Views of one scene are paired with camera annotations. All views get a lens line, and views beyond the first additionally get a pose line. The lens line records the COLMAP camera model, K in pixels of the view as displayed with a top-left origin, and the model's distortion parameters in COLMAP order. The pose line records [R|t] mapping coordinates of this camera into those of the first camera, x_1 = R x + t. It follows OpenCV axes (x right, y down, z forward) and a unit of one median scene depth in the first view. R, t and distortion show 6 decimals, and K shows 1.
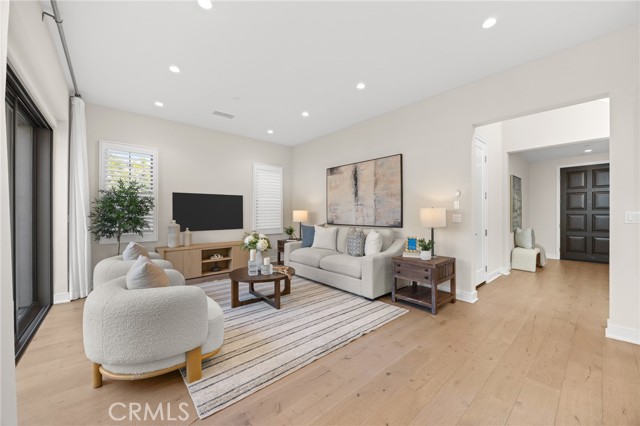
lens RADIAL K [[243.0, 0, 323.7], [0, 243.0, 211.1], [0, 0, 1]] dist [-0.001981, -0.000244]
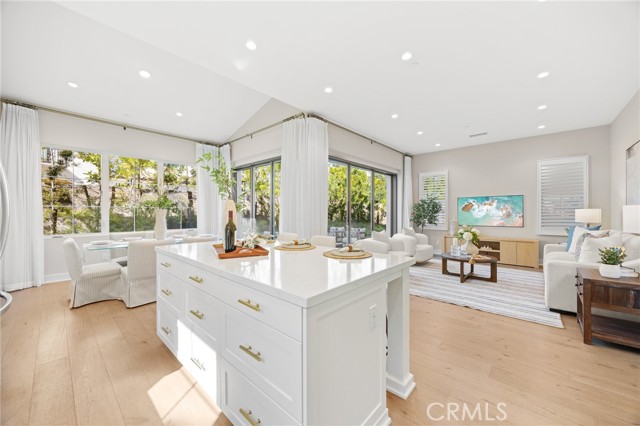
lens RADIAL K [[243.0, 0, 323.7], [0, 243.0, 211.1], [0, 0, 1]] dist [-0.001981, -0.000244]
pose [[0.124997, -0.002468, -0.992154, 0.791288], [0.006762, 0.999976, -0.001635, -0.000165], [0.992134, -0.006505, 0.125011, 0.050790]]
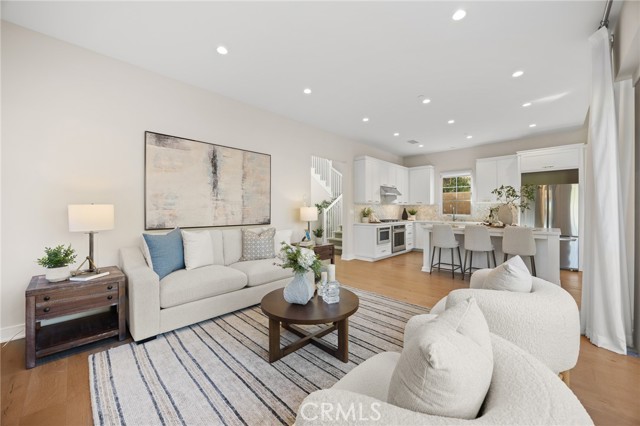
lens RADIAL K [[243.0, 0, 323.7], [0, 243.0, 211.1], [0, 0, 1]] dist [-0.001981, -0.000244]
pose [[-0.081581, 0.000664, 0.996666, -0.750706], [-0.006082, 0.999981, -0.001164, 0.009912], [-0.996648, -0.006157, -0.081576, 0.840697]]
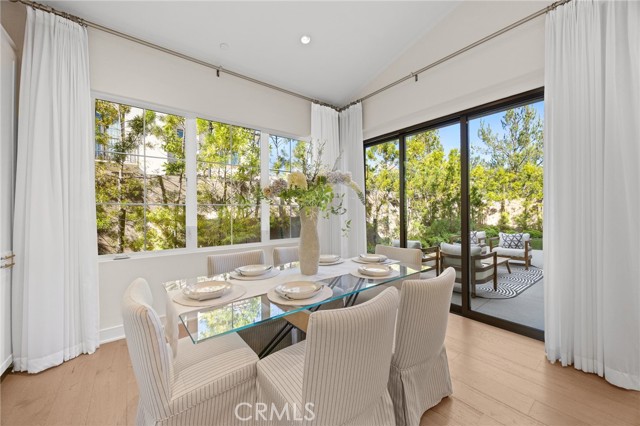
lens RADIAL K [[243.0, 0, 323.7], [0, 243.0, 211.1], [0, 0, 1]] dist [-0.001981, -0.000244]
pose [[-0.046916, 0.006157, -0.998880, 0.205646], [0.014492, 0.999880, 0.005482, -0.008362], [0.998794, -0.014218, -0.046999, -0.417359]]
